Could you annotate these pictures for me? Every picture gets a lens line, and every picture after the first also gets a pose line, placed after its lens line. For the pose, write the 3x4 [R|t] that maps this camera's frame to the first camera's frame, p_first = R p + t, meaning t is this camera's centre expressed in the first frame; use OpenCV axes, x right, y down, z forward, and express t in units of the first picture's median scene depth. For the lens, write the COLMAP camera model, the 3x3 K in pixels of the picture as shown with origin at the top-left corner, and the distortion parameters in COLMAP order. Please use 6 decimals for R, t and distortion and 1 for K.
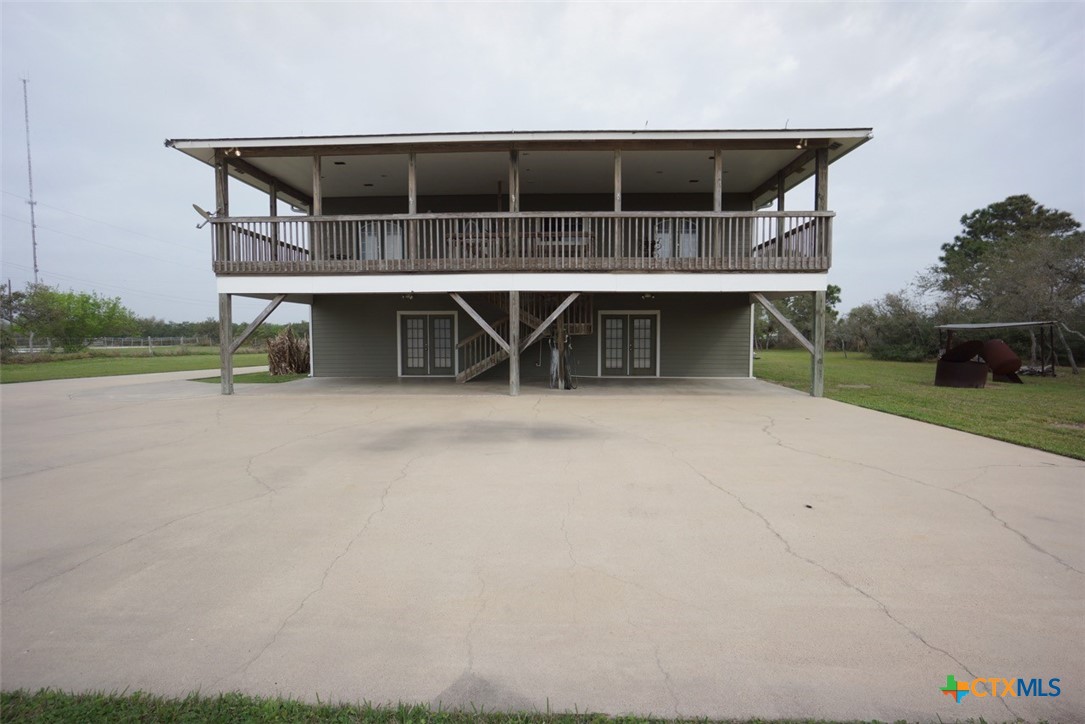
lens RADIAL K [[577.0, 0, 541.5], [0, 577.0, 369.4], [0, 0, 1]] dist [-0.005474, -0.000595]
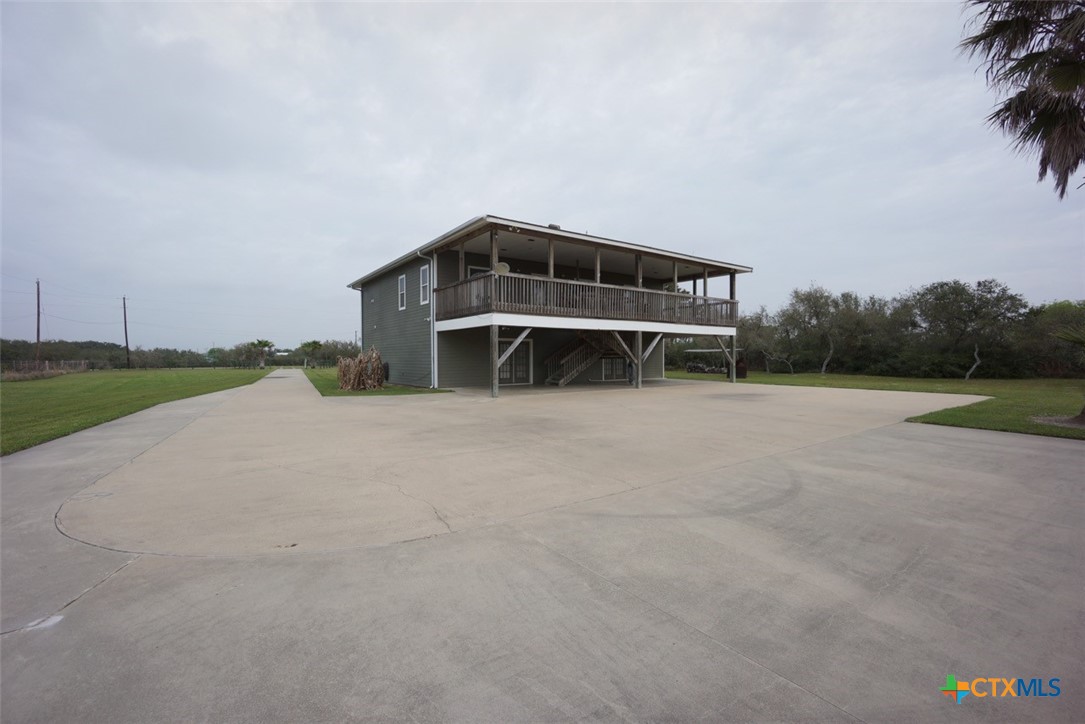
lens RADIAL K [[469.9, 0, 541.2], [0, 469.9, 355.7], [0, 0, 1]] dist [-0.002423, -0.000113]
pose [[0.773831, -0.007260, 0.633350, -0.918299], [0.046040, 0.997934, -0.044813, -0.003286], [-0.631716, 0.063837, 0.772567, 0.042450]]
